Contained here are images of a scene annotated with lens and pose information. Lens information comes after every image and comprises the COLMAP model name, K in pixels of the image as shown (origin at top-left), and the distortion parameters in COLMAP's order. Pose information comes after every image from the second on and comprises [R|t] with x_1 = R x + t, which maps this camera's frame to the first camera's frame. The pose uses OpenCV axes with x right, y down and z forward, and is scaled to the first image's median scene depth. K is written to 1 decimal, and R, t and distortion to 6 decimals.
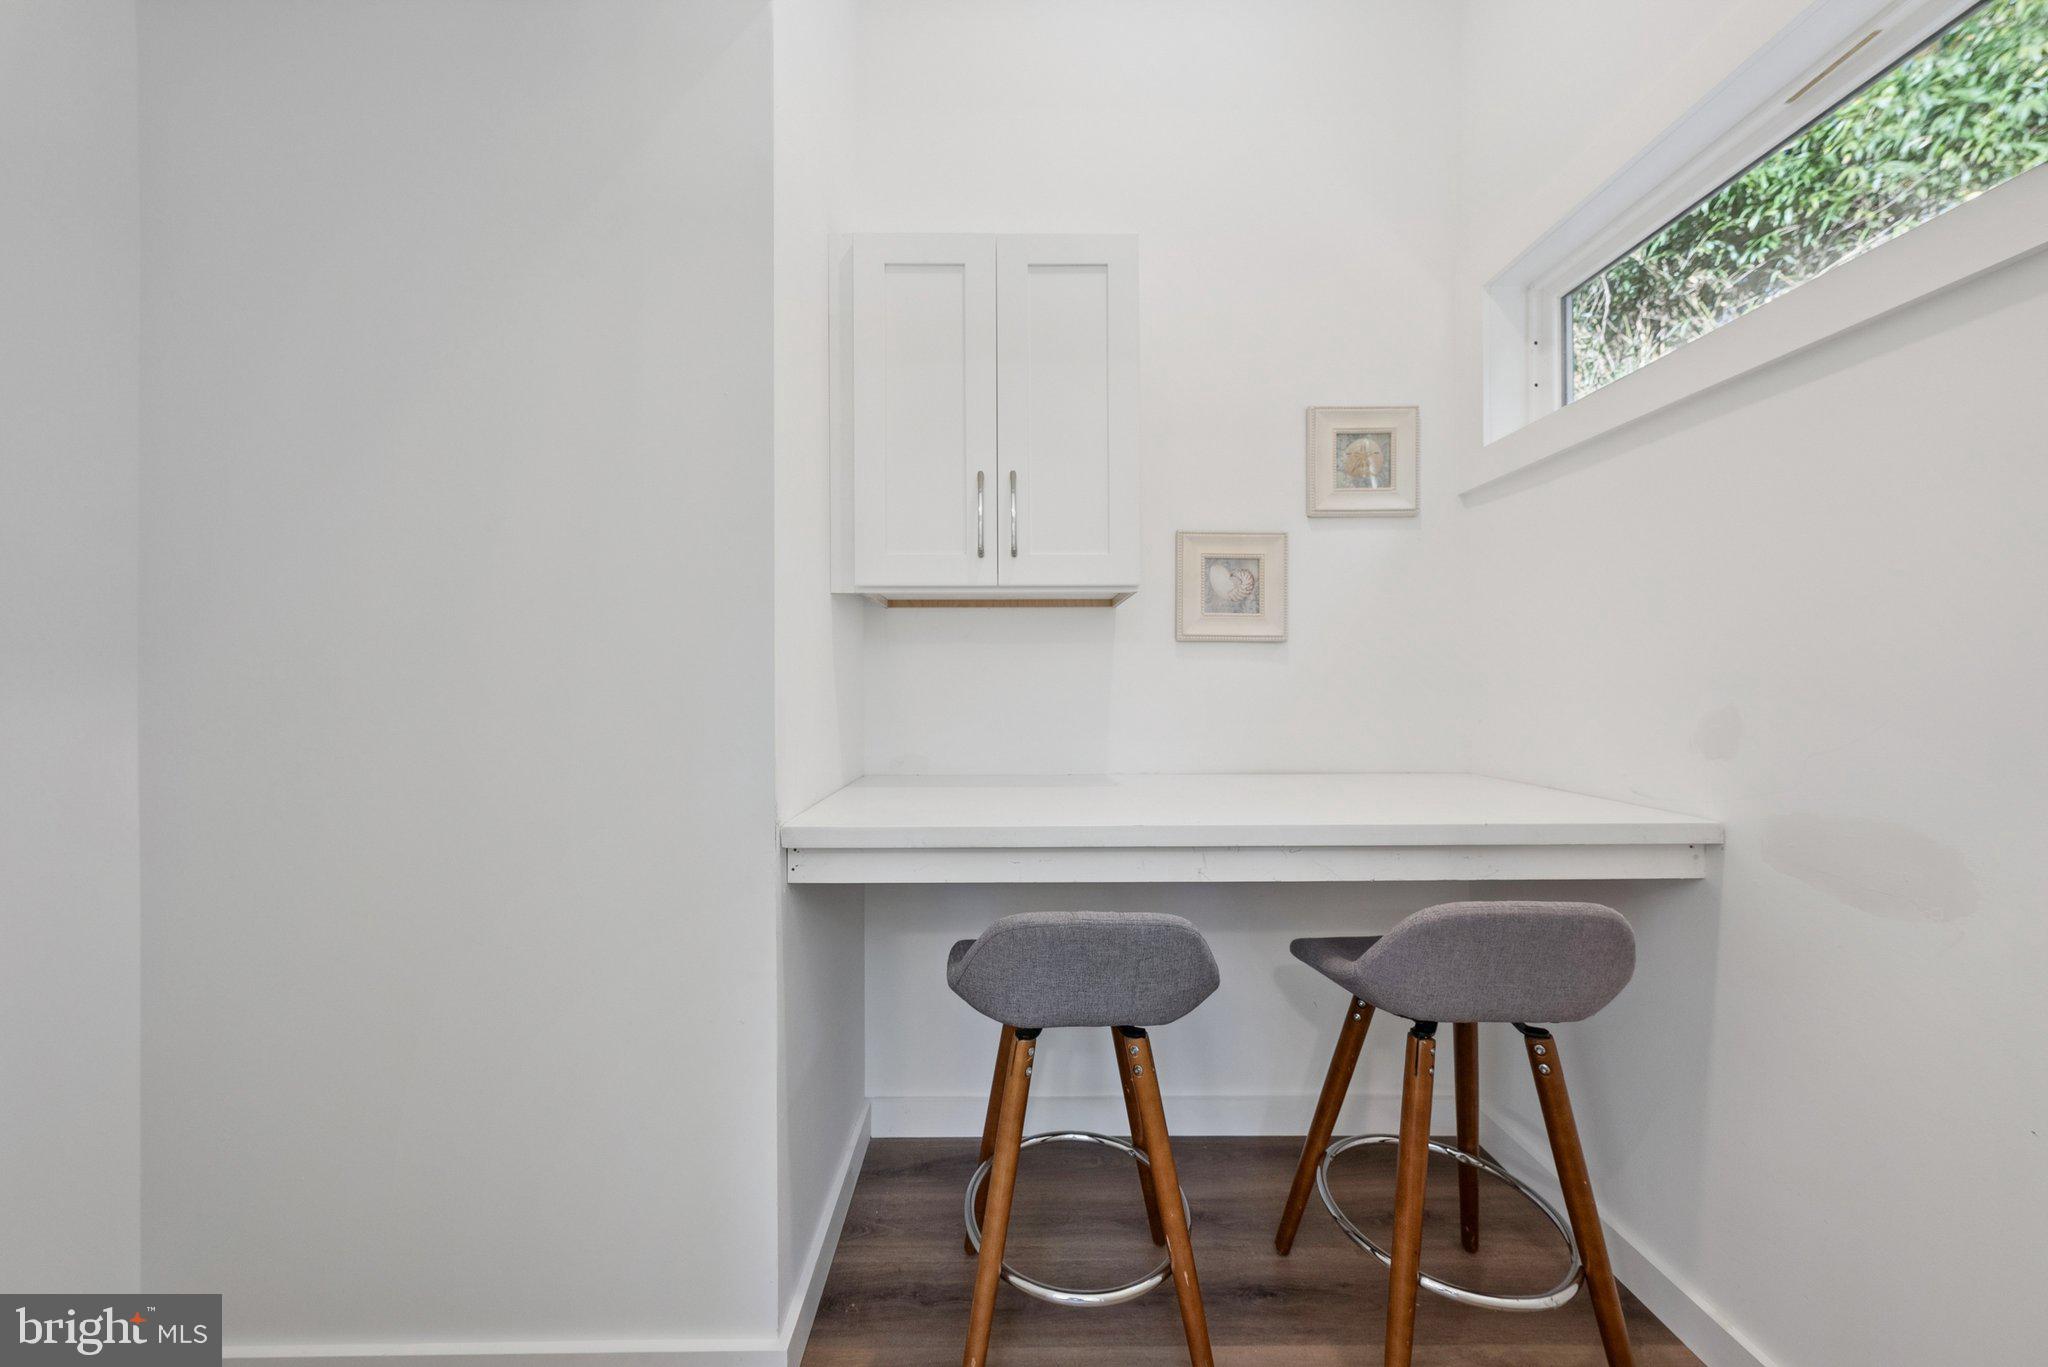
lens RADIAL K [[698.1, 0, 1011.1], [0, 698.1, 686.3], [0, 0, 1]] dist [-0.011561, 0.000006]
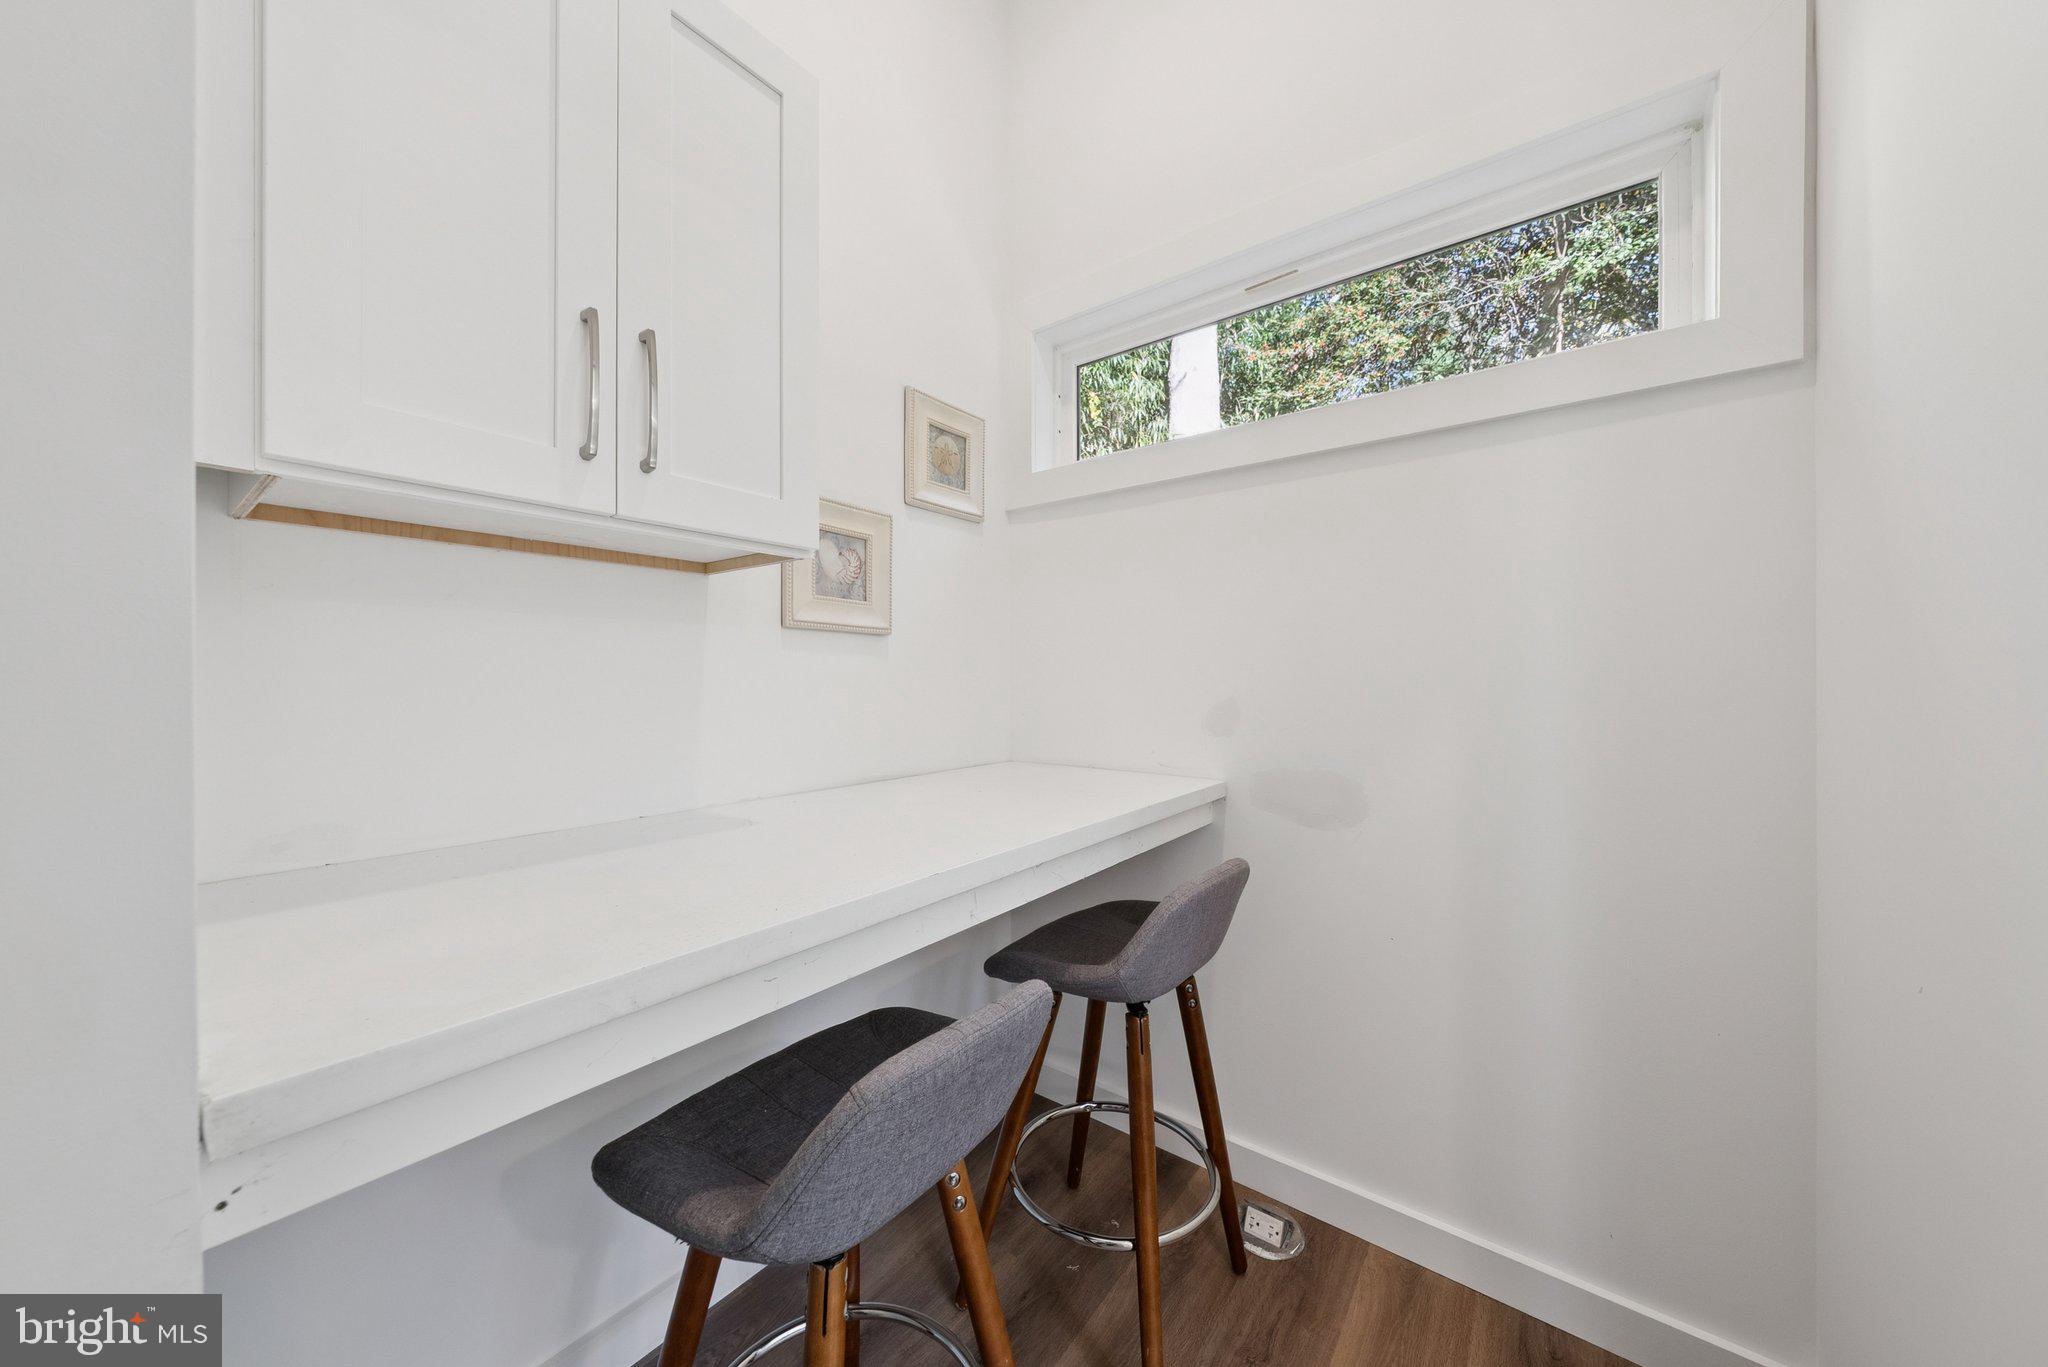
lens RADIAL K [[698.1, 0, 1023.8], [0, 698.1, 683.7], [0, 0, 1]] dist [-0.011561, 0.000006]
pose [[0.603495, -0.001506, 0.797365, -0.229308], [-0.007098, 0.999948, 0.007262, -0.008015], [-0.797335, -0.010042, 0.603453, 0.304756]]
